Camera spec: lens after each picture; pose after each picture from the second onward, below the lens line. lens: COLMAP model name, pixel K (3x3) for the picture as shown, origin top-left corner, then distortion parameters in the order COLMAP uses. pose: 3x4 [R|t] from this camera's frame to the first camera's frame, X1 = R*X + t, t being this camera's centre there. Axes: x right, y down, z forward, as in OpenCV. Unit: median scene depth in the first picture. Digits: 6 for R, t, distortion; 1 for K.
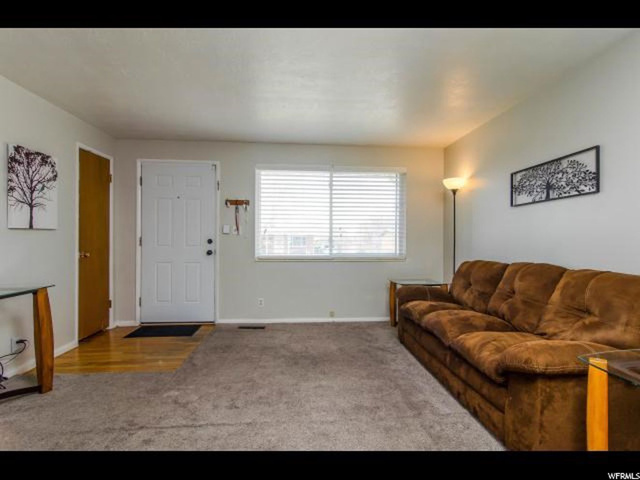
lens RADIAL K [[344.5, 0, 320.0], [0, 344.5, 240.0], [0, 0, 1]] dist [-0.001349, 0.000162]
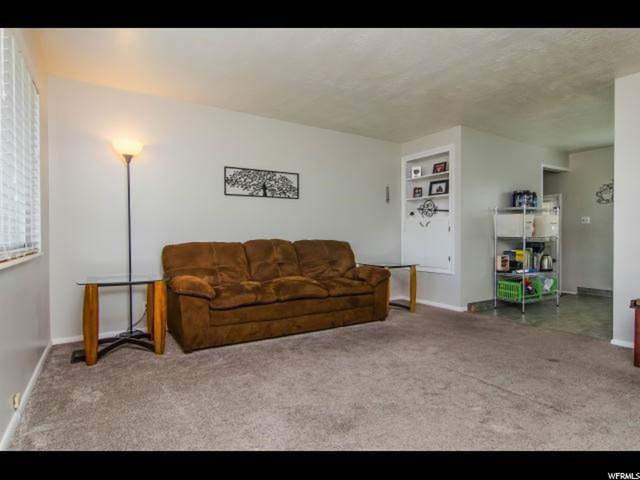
lens RADIAL K [[353.3, 0, 320.0], [0, 353.3, 240.0], [0, 0, 1]] dist [-0.000413, 0.001134]
pose [[-0.463518, -0.014998, 0.885961, -0.679511], [-0.003085, 0.999878, 0.015312, 0.040087], [-0.886082, 0.004364, -0.463508, 1.277845]]
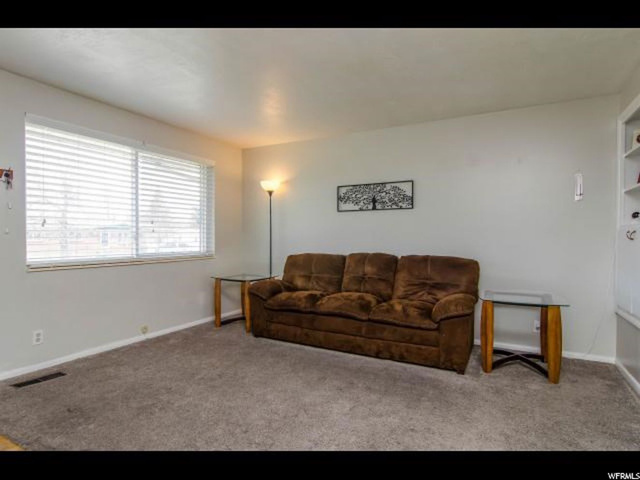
lens RADIAL K [[353.3, 0, 320.0], [0, 353.3, 240.0], [0, 0, 1]] dist [-0.000413, 0.001134]
pose [[0.540922, -0.010859, 0.841003, -0.623485], [-0.001641, 0.999901, 0.013966, -0.006477], [-0.841071, -0.008935, 0.540850, 0.324416]]
